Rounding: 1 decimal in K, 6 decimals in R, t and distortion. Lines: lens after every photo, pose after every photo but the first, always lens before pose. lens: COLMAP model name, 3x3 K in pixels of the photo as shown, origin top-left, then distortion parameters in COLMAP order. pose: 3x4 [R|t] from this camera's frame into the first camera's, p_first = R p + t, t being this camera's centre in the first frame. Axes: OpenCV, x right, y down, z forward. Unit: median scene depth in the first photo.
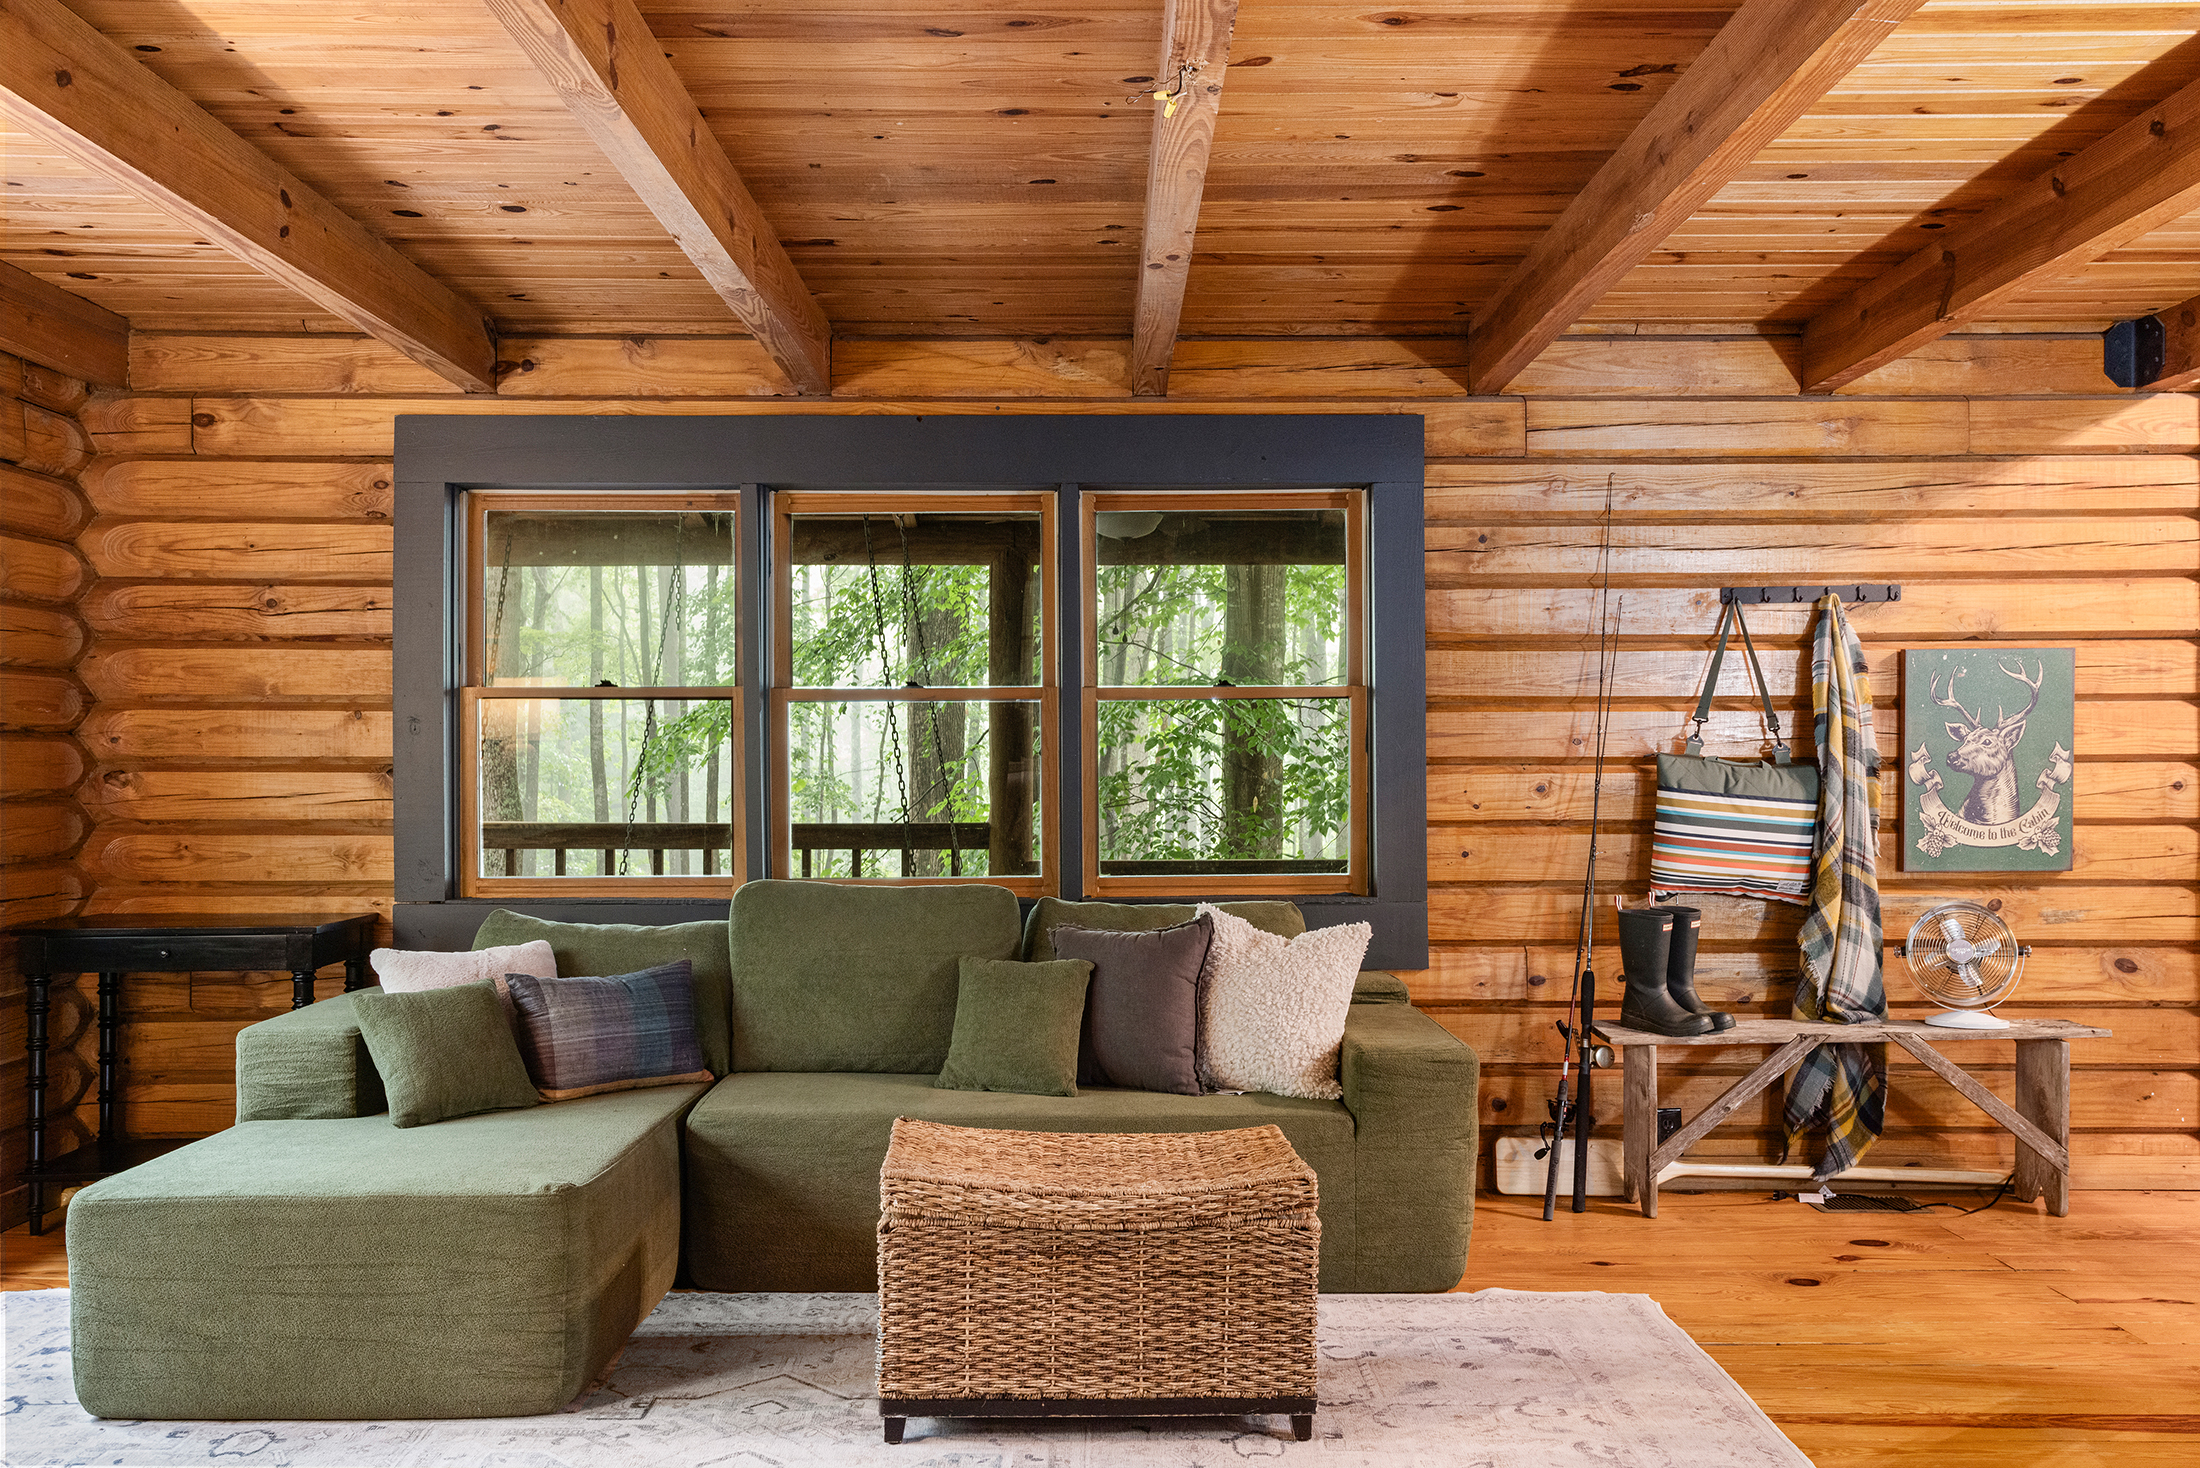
lens RADIAL K [[1830.7, 0, 1100.0], [0, 1830.7, 734.0], [0, 0, 1]] dist [-0.011408, 0.050935]
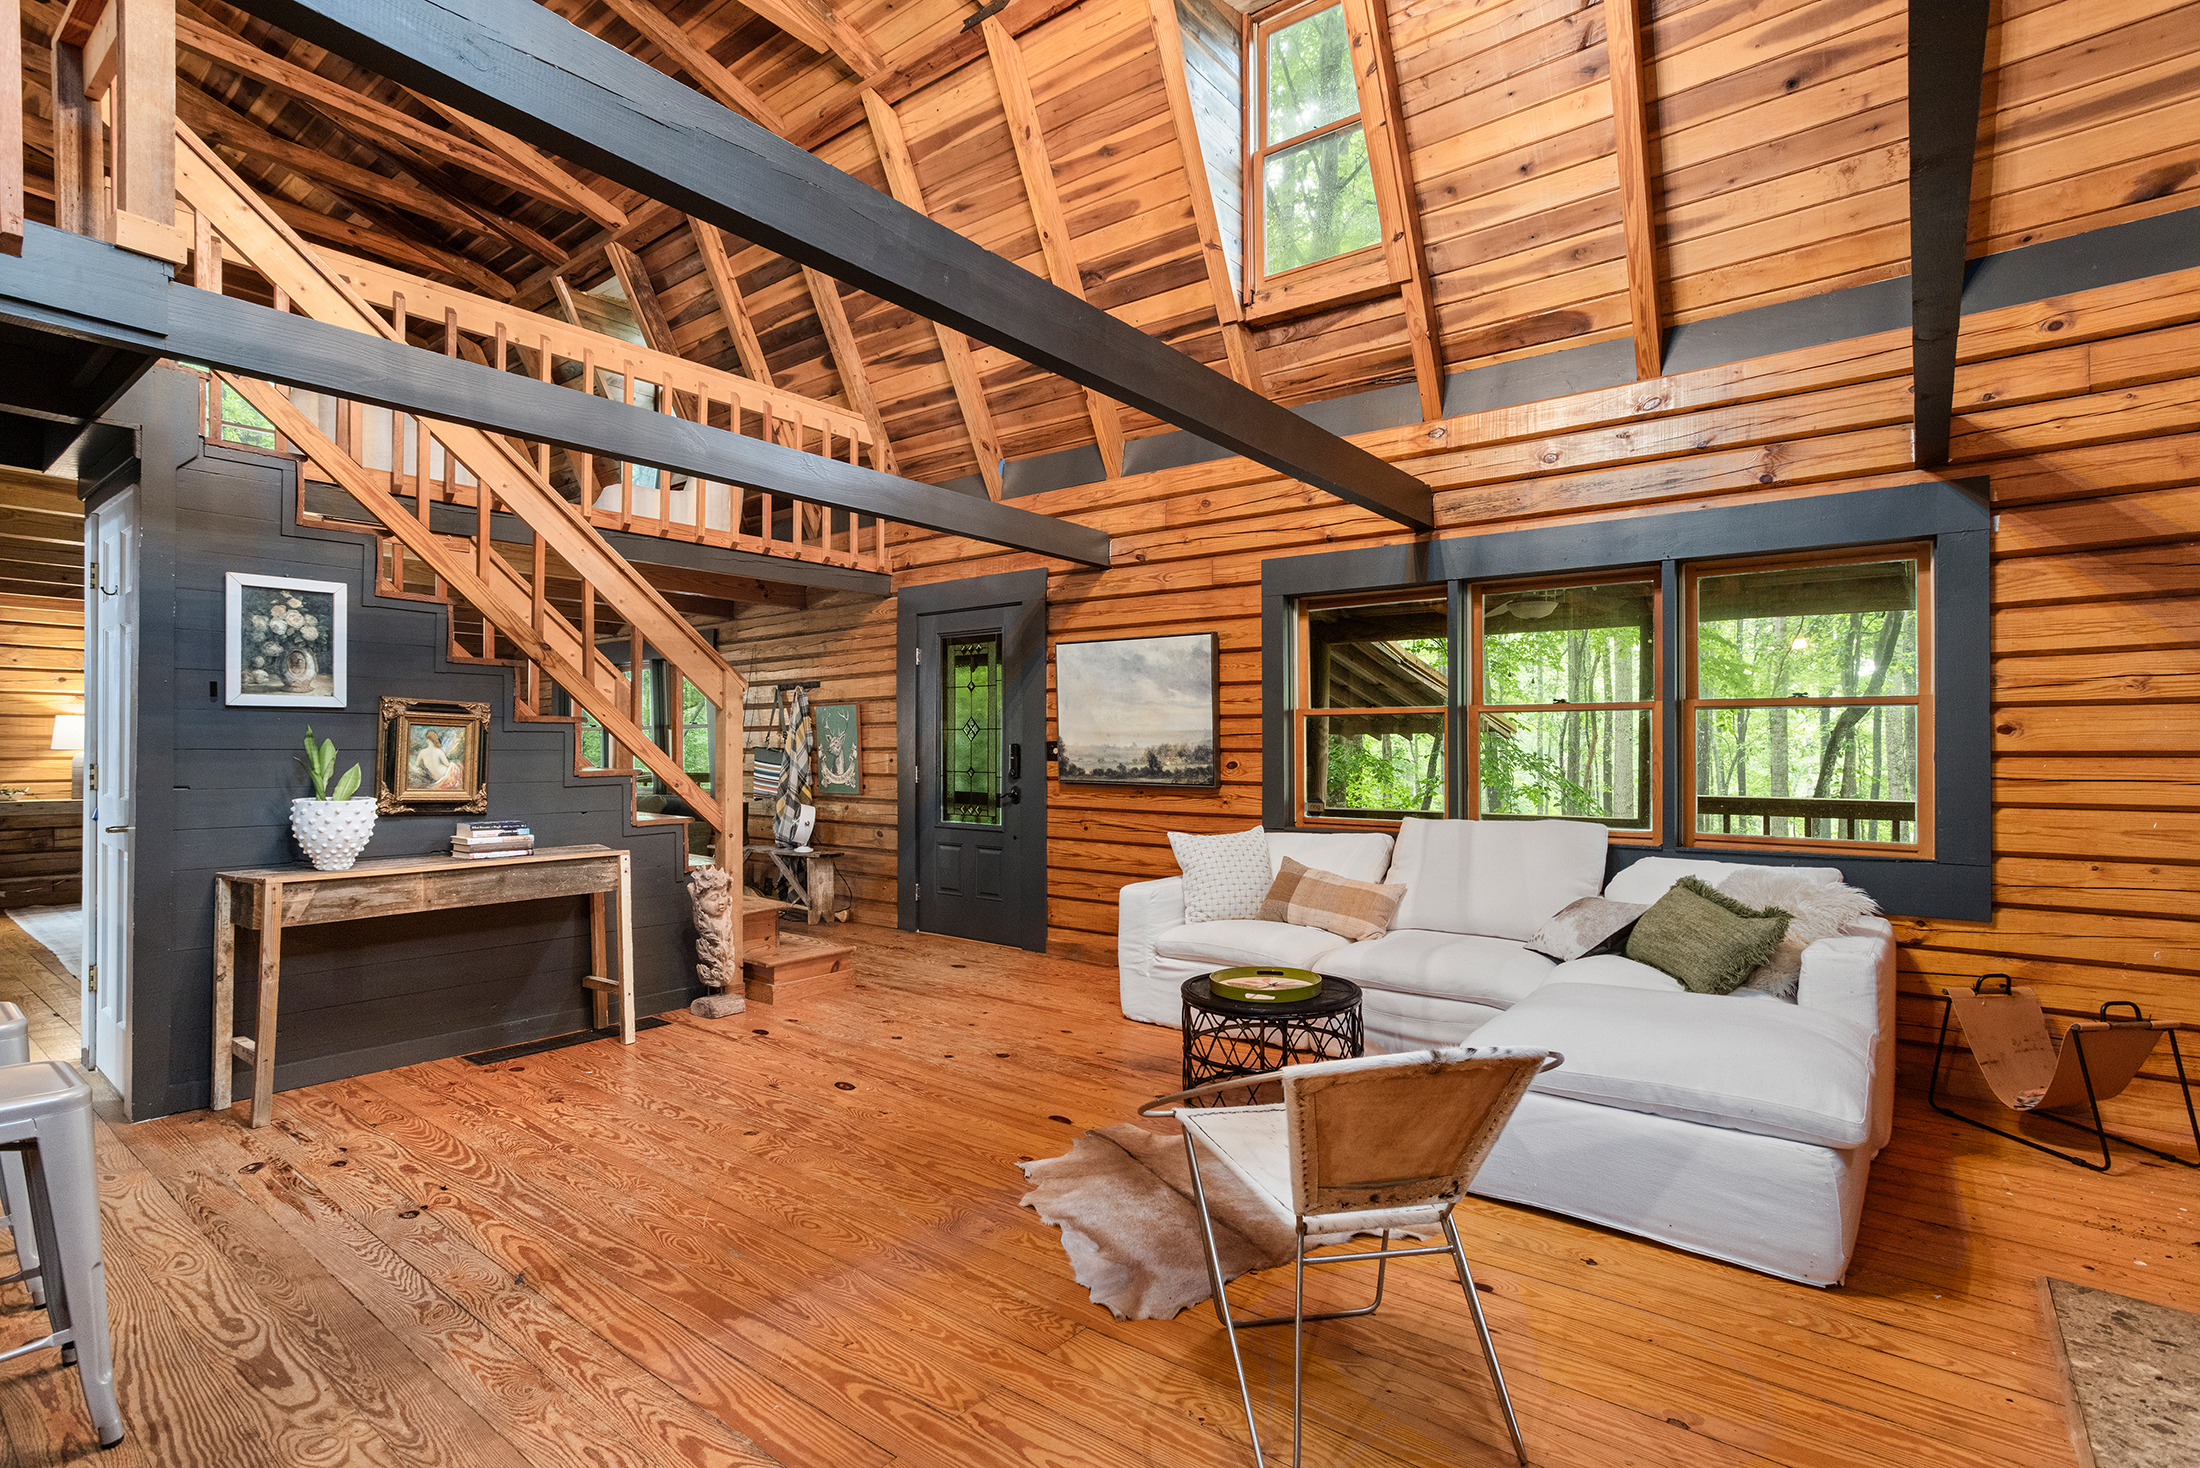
lens RADIAL K [[1077.2, 0, 1100.2], [0, 1077.2, 738.8], [0, 0, 1]] dist [-0.060493, 0.042779]
pose [[0.779993, -0.004618, -0.625771, 1.693689], [0.004780, 0.999988, -0.001423, 0.003400], [0.625770, -0.001881, 0.780005, 0.074000]]
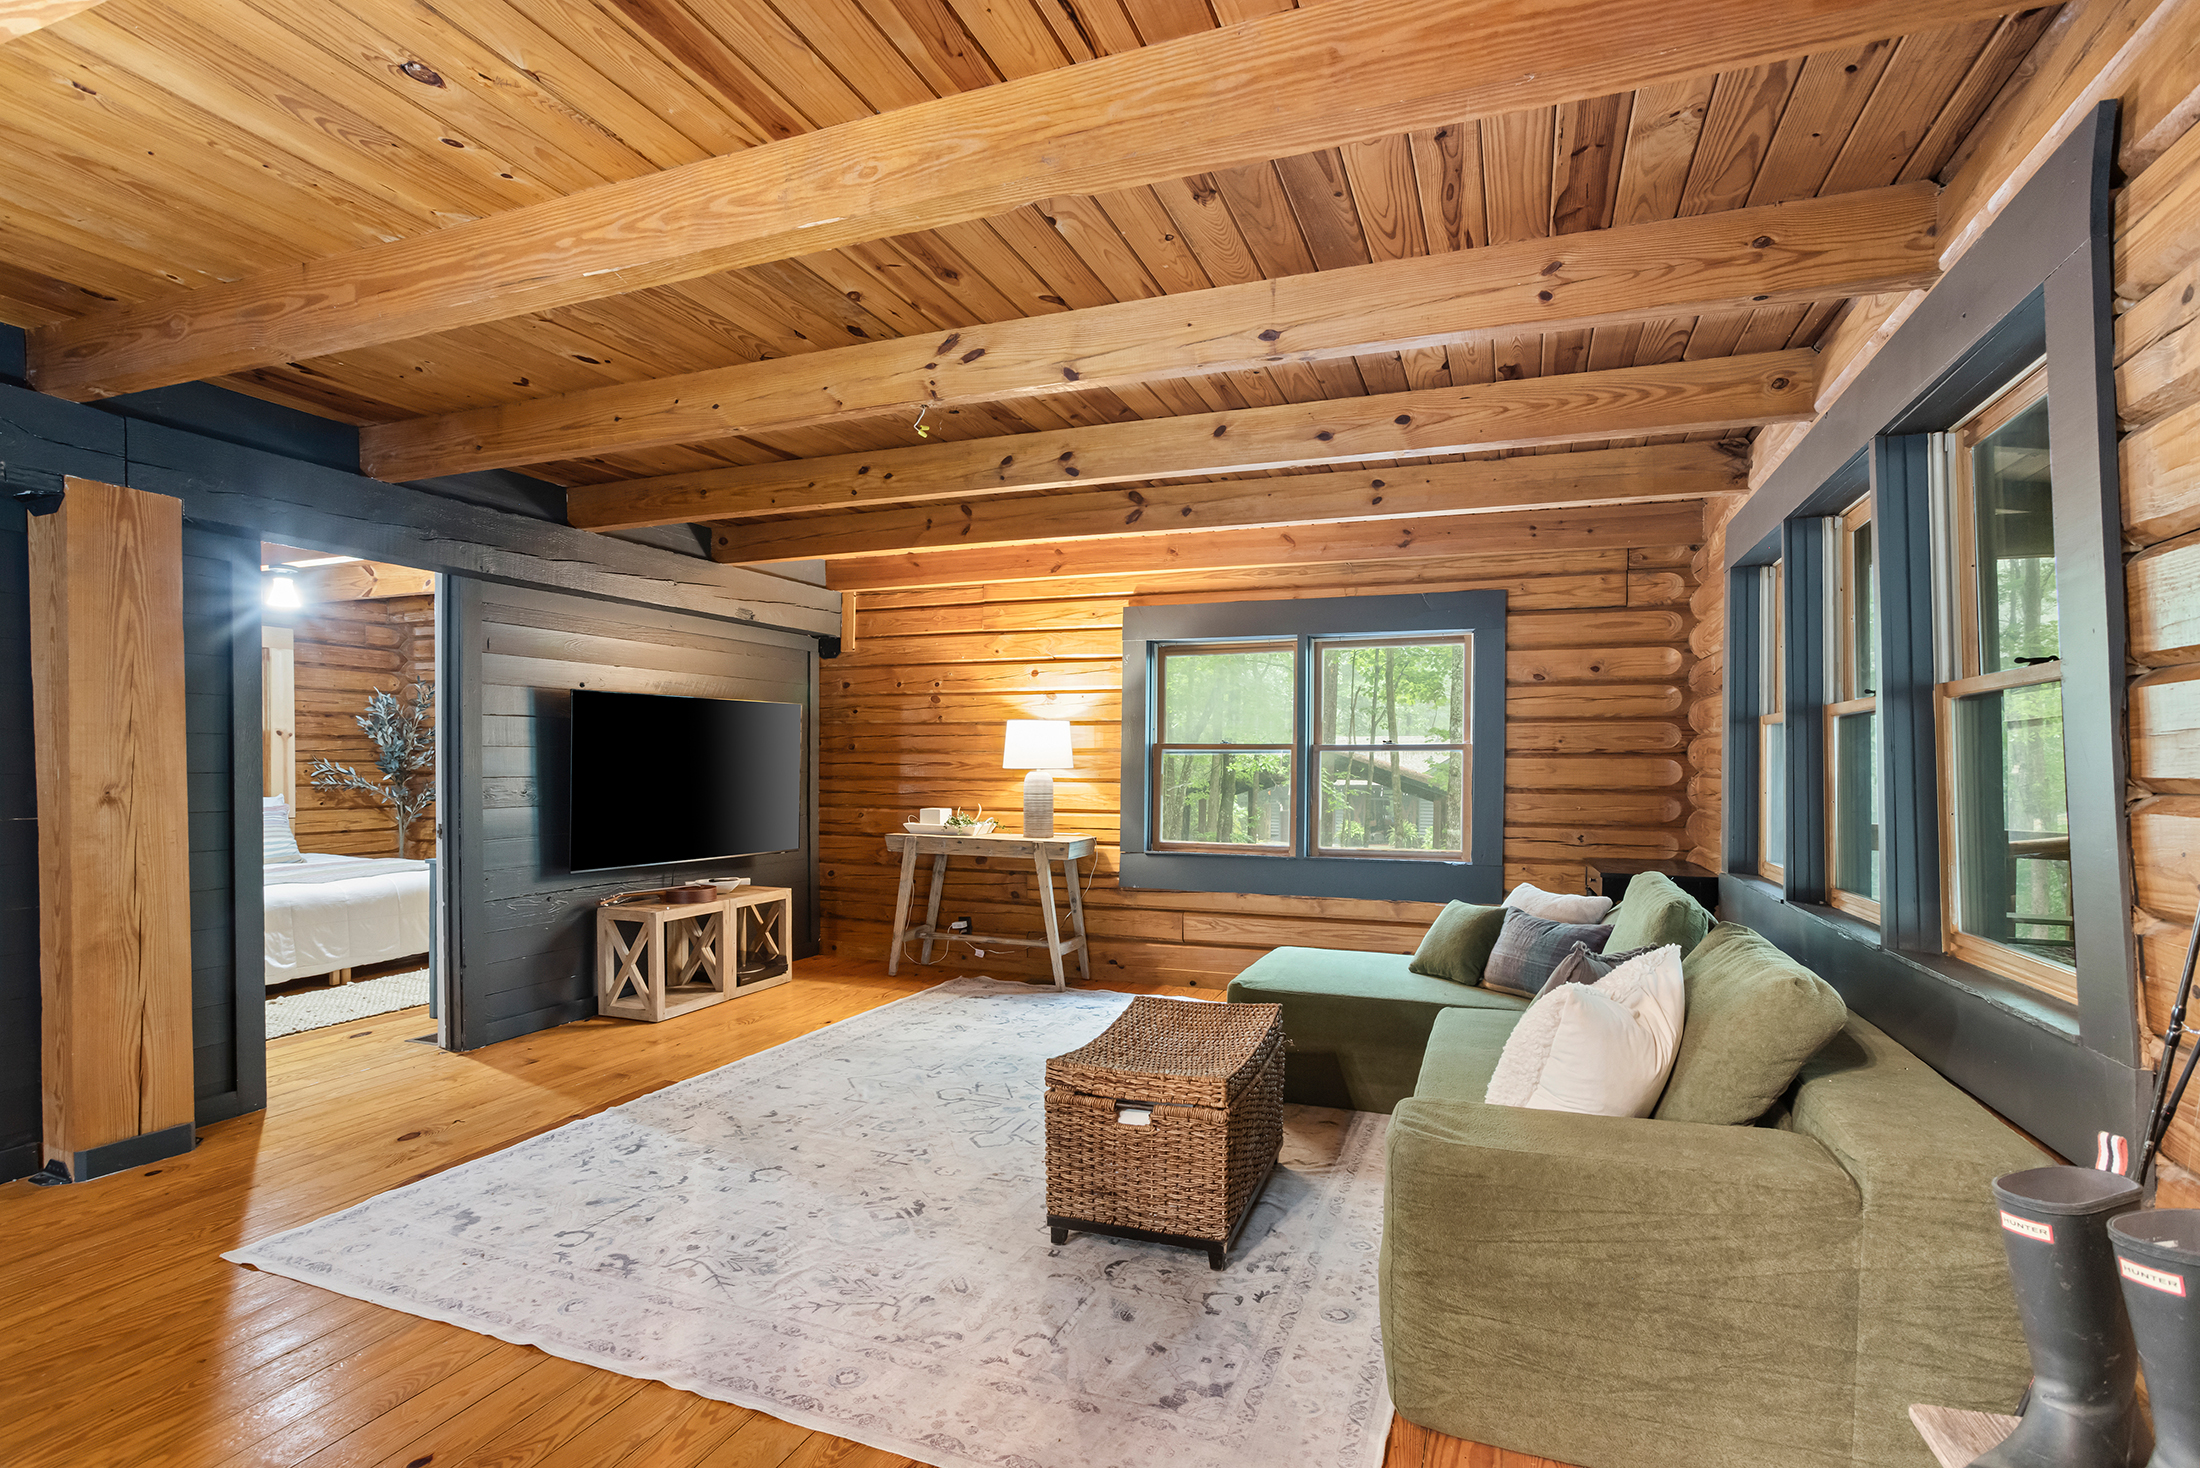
lens RADIAL K [[1086.3, 0, 1099.5], [0, 1086.3, 784.2], [0, 0, 1]] dist [-0.061421, 0.045573]
pose [[-0.370159, 0.017445, -0.928805, 0.554798], [0.004793, 0.999846, 0.016869, 0.008112], [0.928956, 0.001793, -0.370185, 0.852668]]
